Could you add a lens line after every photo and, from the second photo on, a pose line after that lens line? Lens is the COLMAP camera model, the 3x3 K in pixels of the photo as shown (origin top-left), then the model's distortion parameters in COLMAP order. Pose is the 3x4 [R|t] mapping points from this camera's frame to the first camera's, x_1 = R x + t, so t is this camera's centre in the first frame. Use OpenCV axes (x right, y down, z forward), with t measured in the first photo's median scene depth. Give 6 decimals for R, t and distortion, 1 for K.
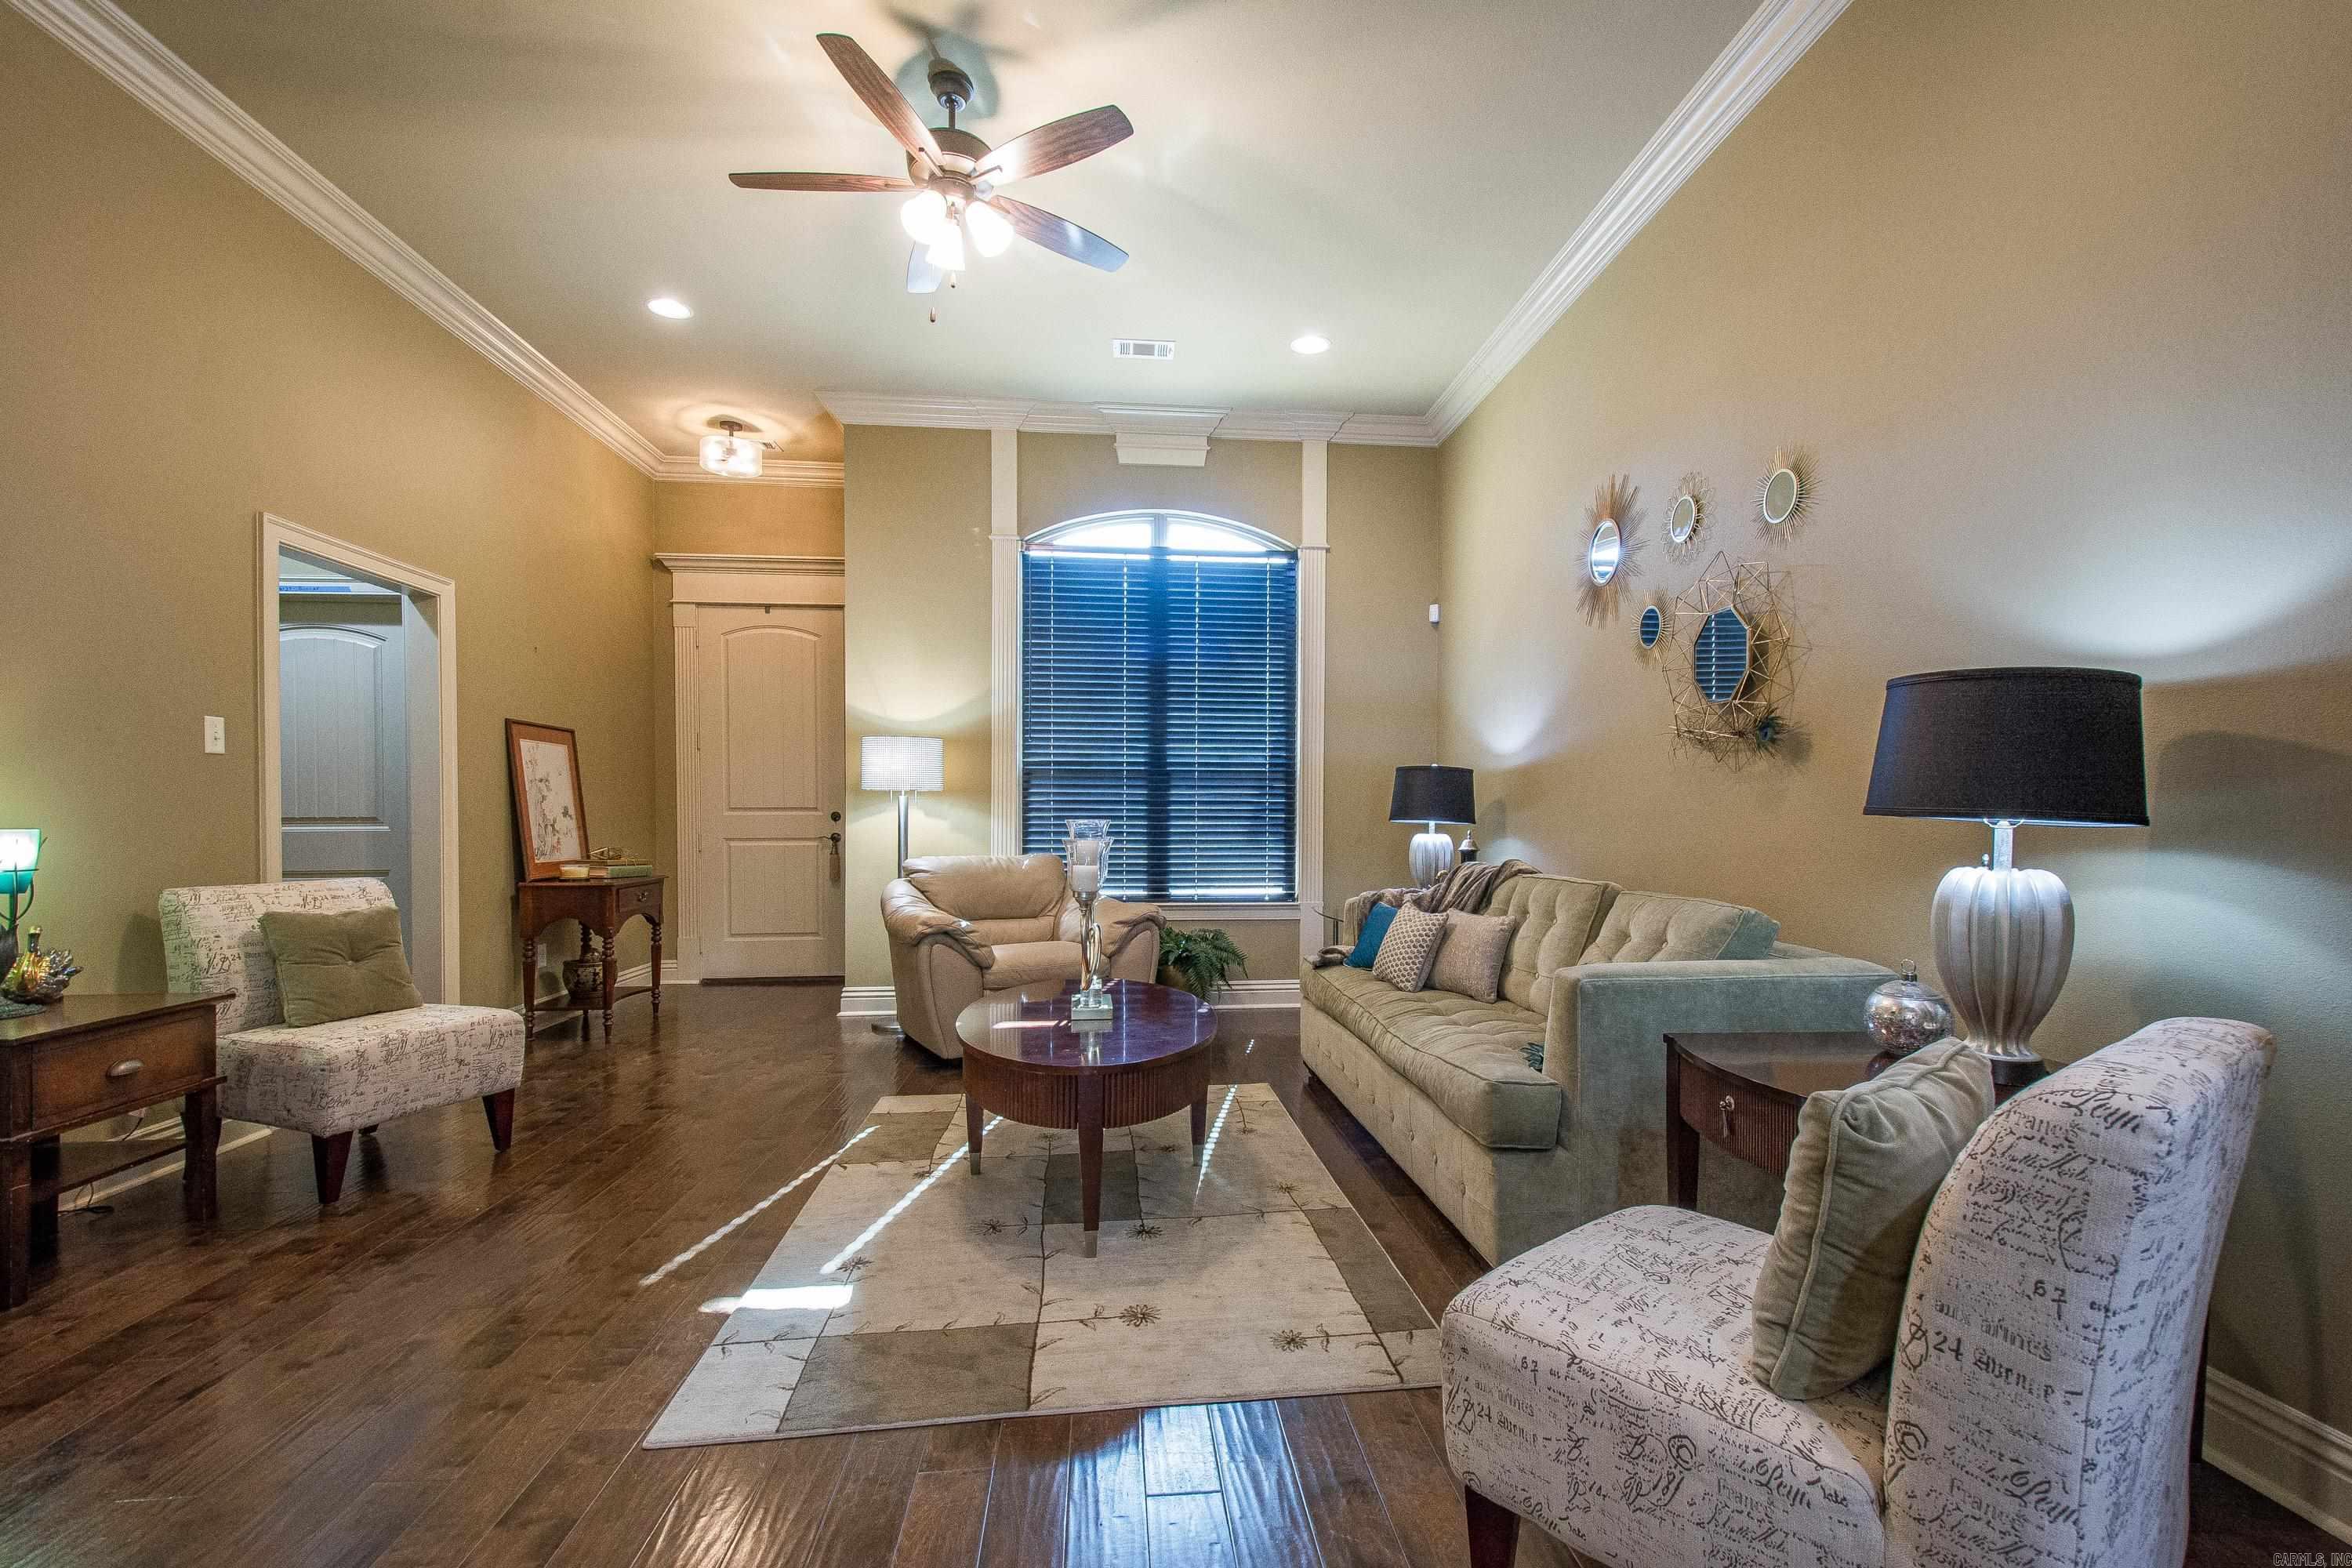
lens RADIAL K [[1040.8, 0, 1217.7], [0, 1040.8, 827.1], [0, 0, 1]] dist [0.013098, -0.000626]
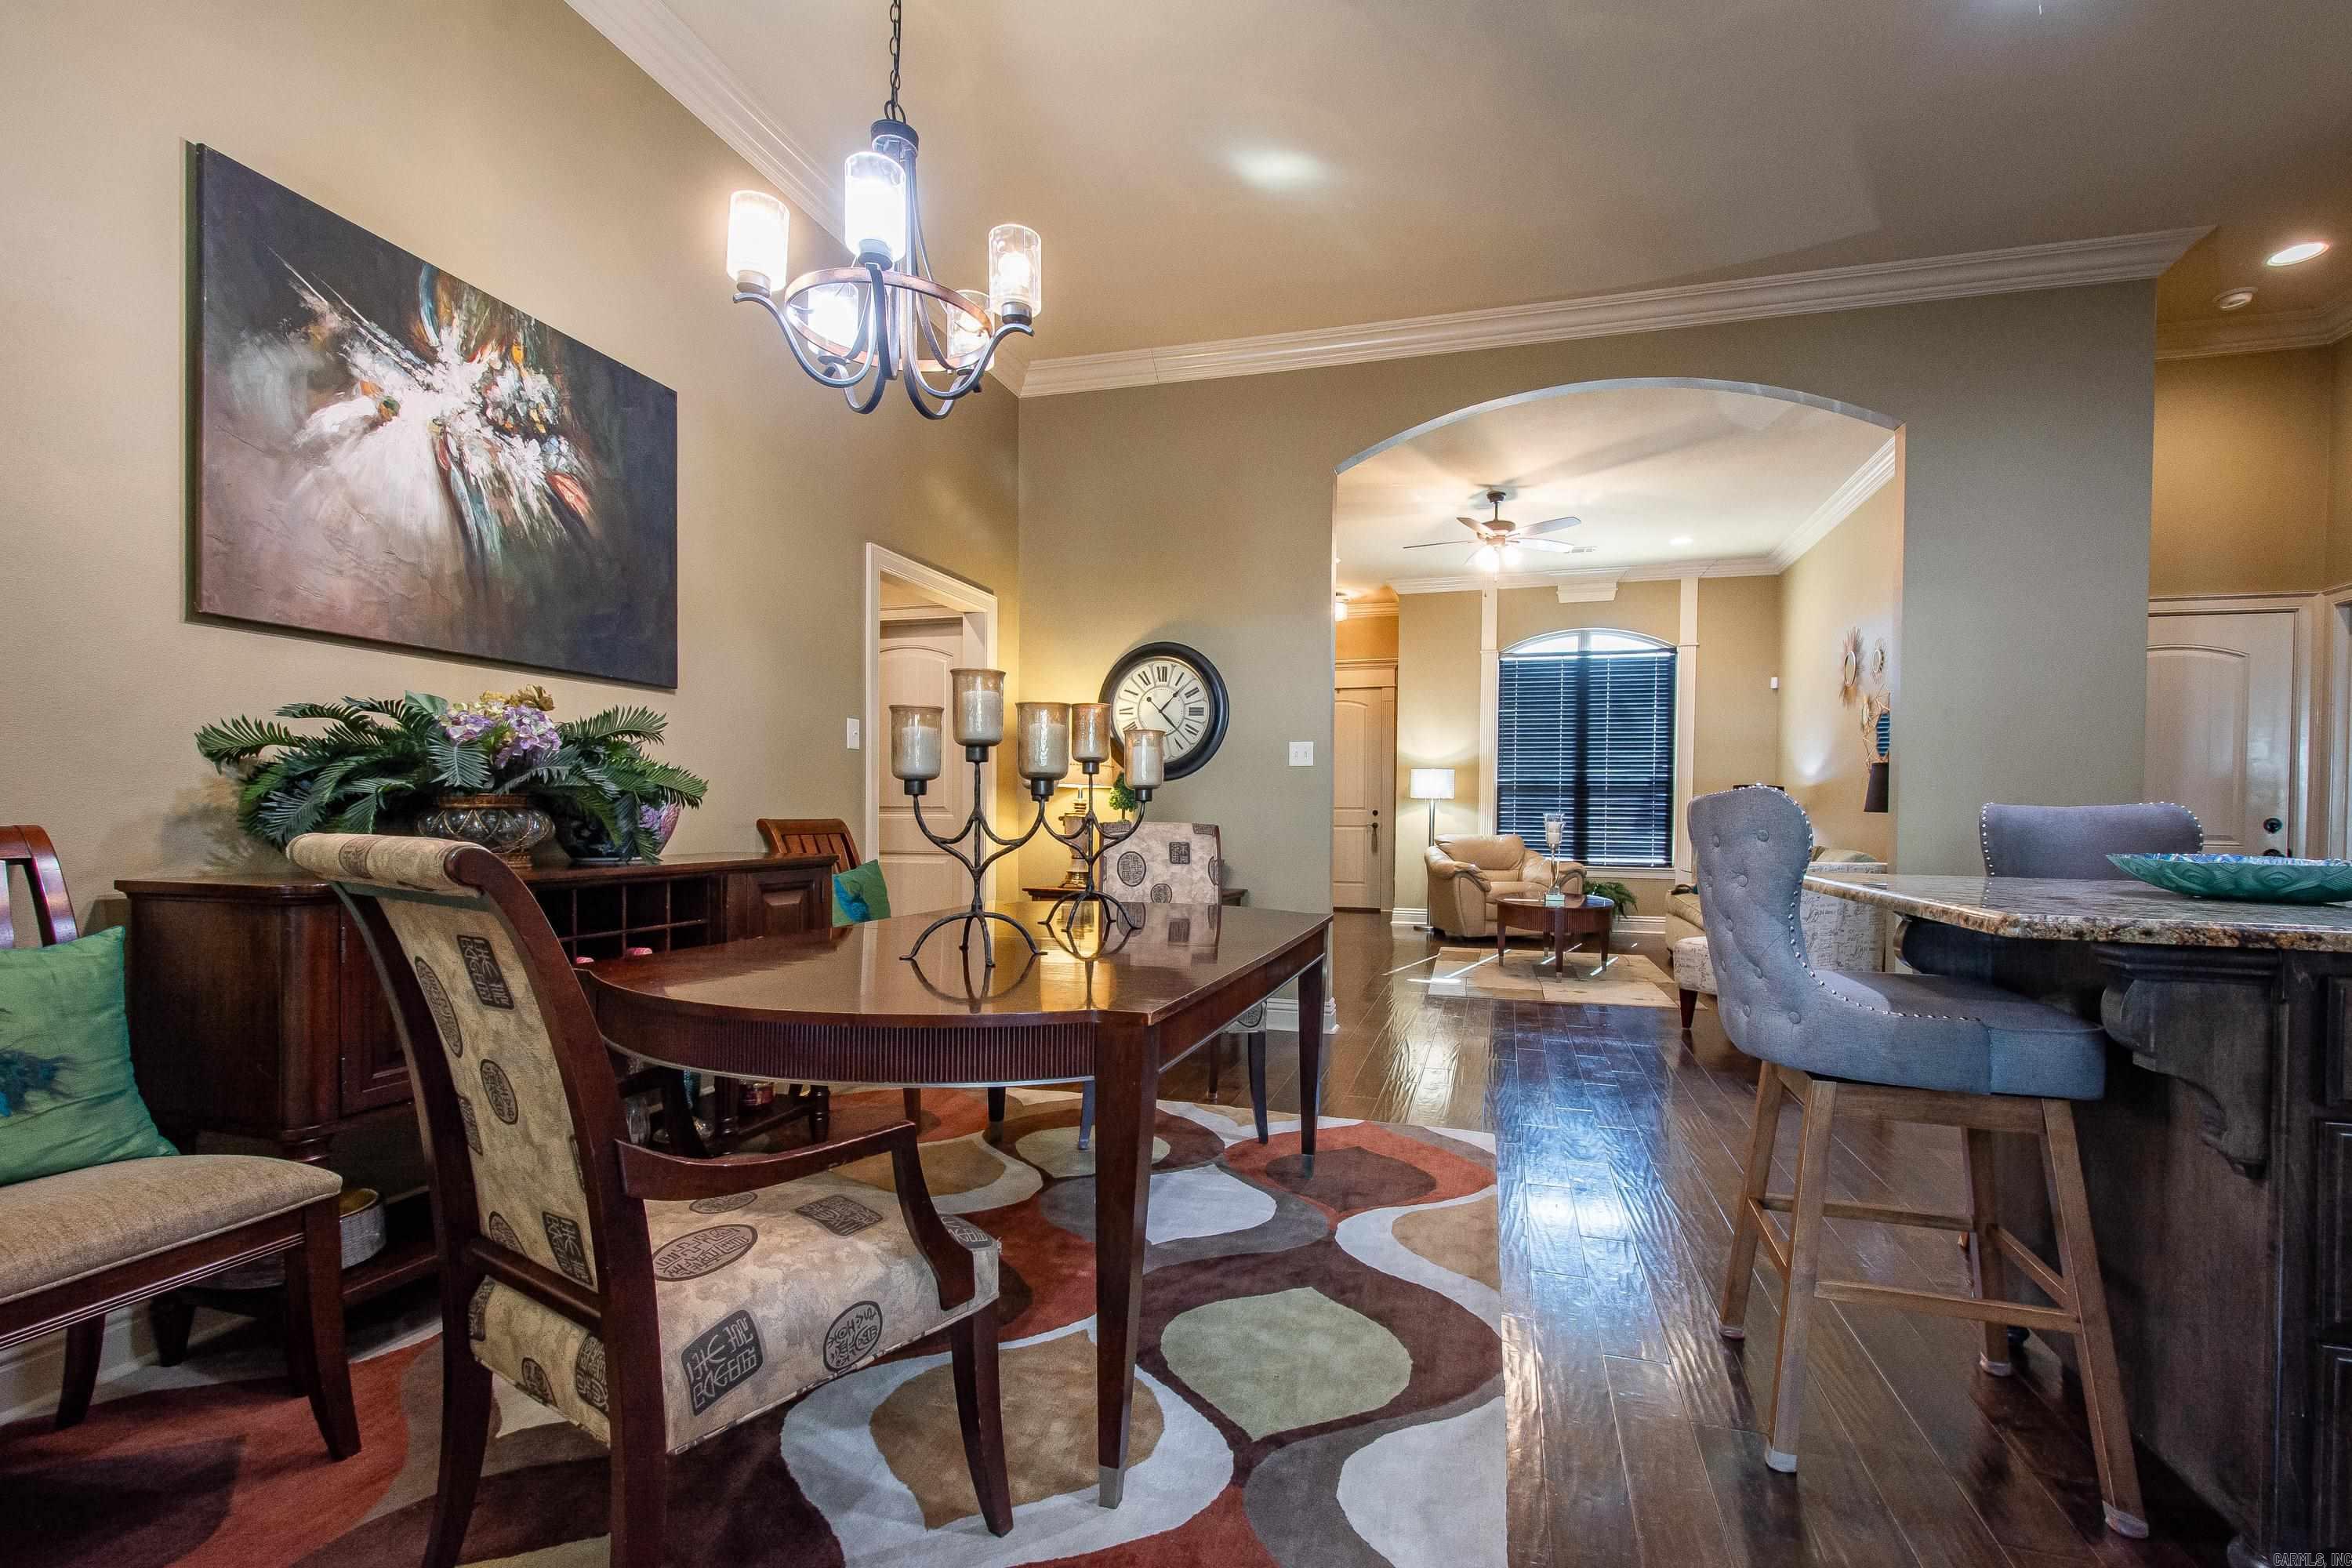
lens RADIAL K [[1040.8, 0, 1217.7], [0, 1040.8, 827.1], [0, 0, 1]] dist [0.013098, -0.000626]
pose [[0.928781, 0.013994, -0.370365, 0.021808], [-0.014468, 0.999894, 0.001498, 0.017765], [0.370347, 0.003967, 0.928885, -0.813272]]
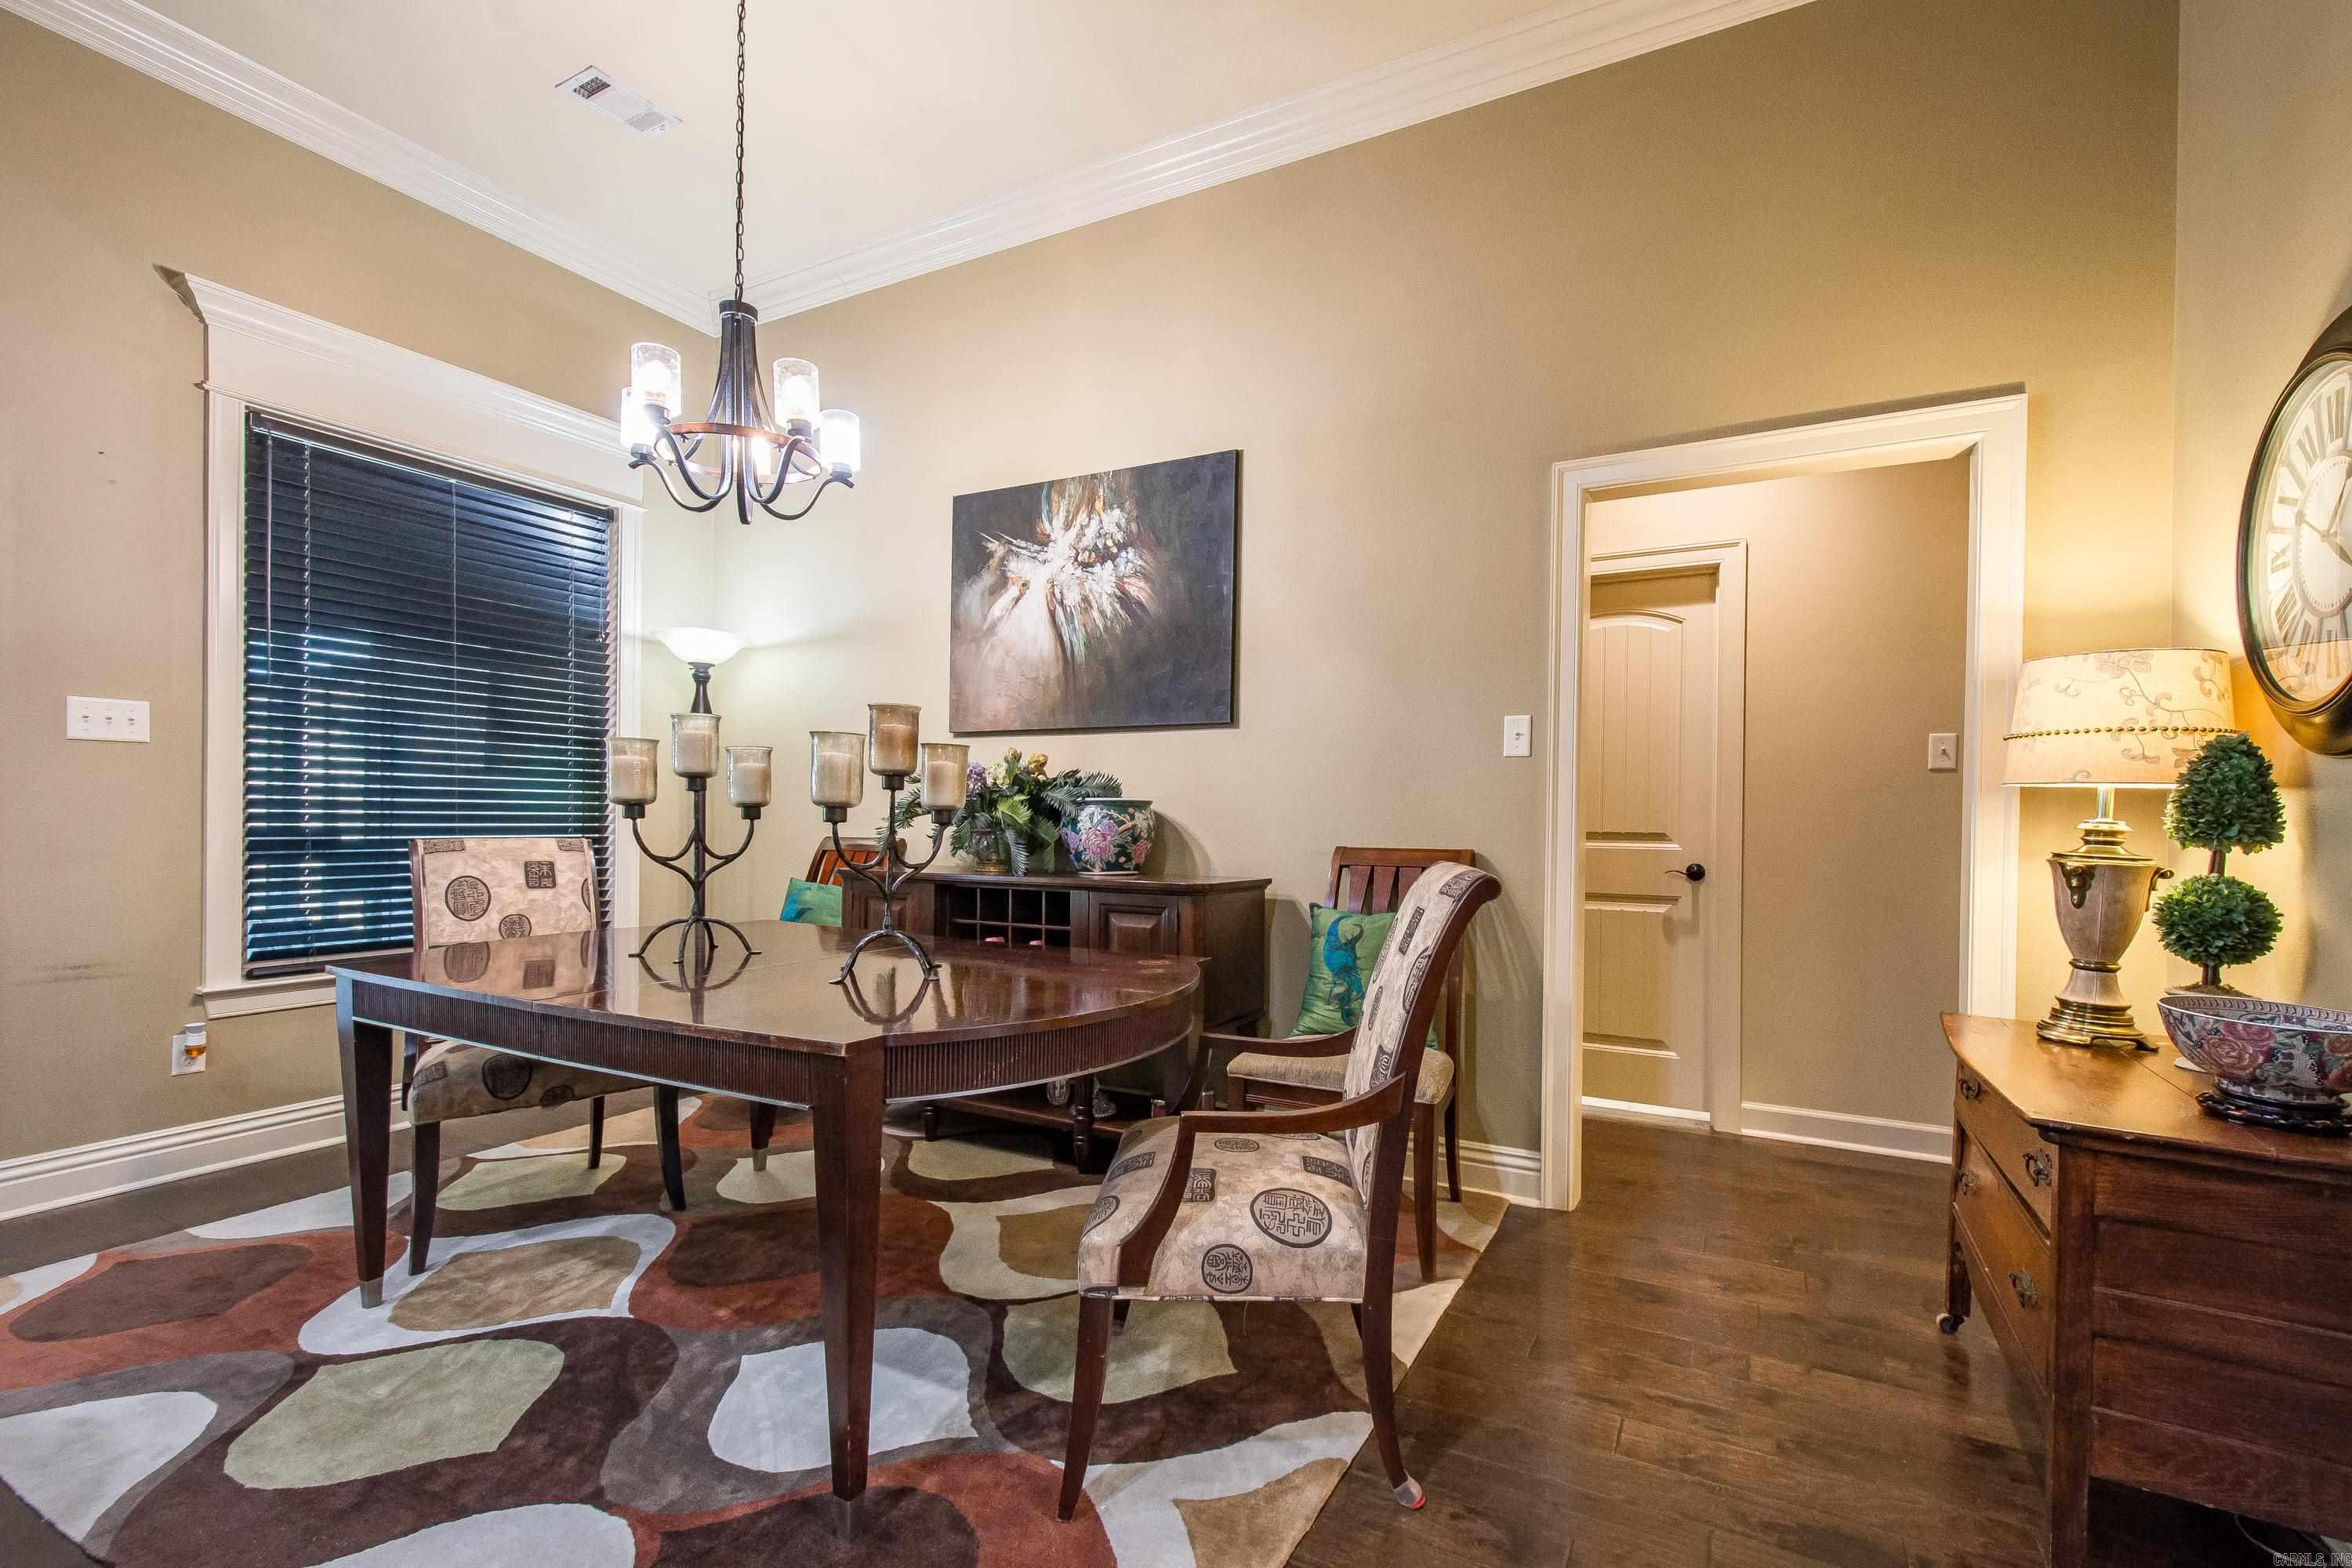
lens RADIAL K [[1040.8, 0, 1217.7], [0, 1040.8, 827.1], [0, 0, 1]] dist [0.013098, -0.000626]
pose [[-0.548334, -0.003933, -0.836250, 0.083489], [-0.020270, 0.999758, 0.008589, -0.009552], [0.836014, 0.021661, -0.548281, 0.640127]]
